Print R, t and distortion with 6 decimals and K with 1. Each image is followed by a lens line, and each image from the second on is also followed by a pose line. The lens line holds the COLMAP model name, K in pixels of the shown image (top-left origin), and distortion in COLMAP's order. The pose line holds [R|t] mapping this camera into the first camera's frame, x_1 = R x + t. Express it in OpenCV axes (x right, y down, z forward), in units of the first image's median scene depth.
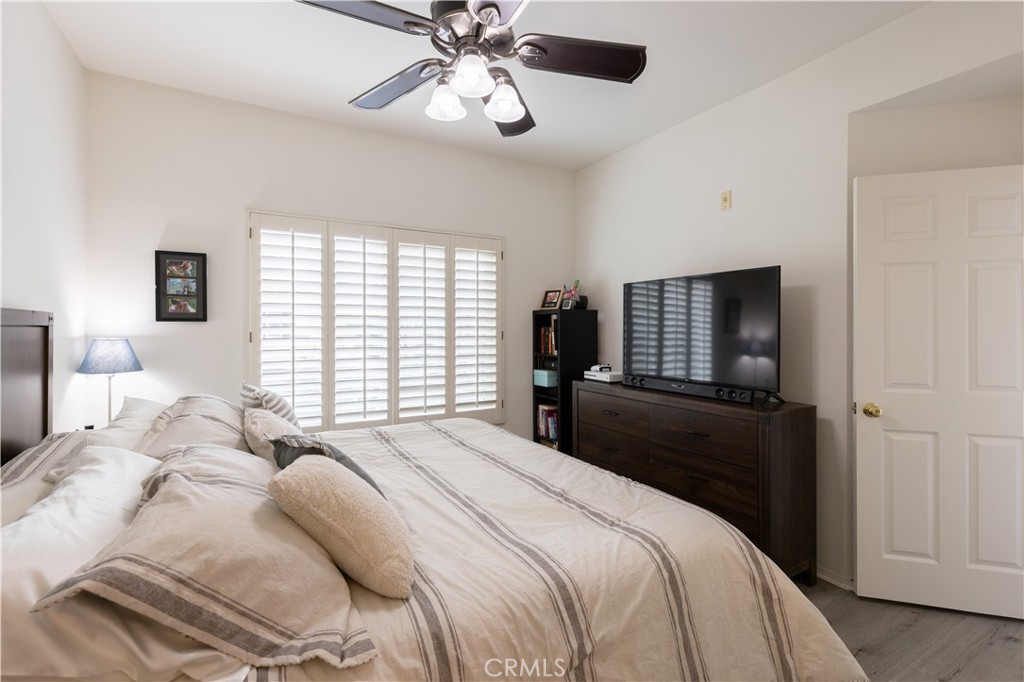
lens RADIAL K [[465.1, 0, 519.8], [0, 465.1, 332.0], [0, 0, 1]] dist [0.001481, -0.000518]
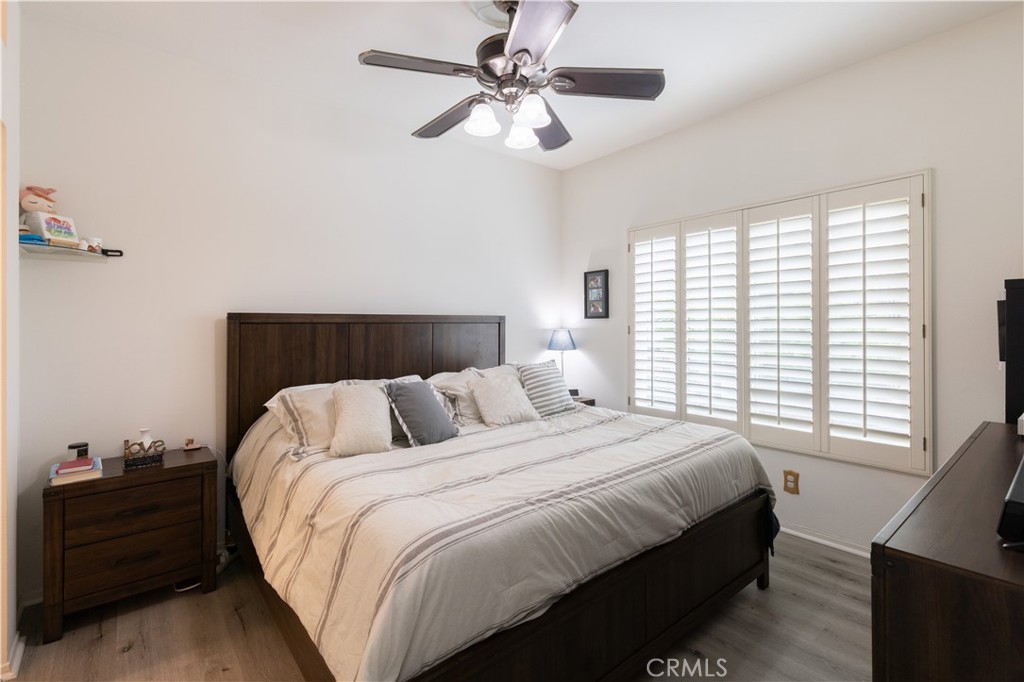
lens RADIAL K [[471.8, 0, 508.2], [0, 471.8, 321.5], [0, 0, 1]] dist [0.002294, -0.000054]
pose [[0.141261, -0.006709, -0.989950, 0.649170], [0.004070, 0.999973, -0.006196, -0.005089], [0.989964, -0.003154, 0.141284, 0.489815]]
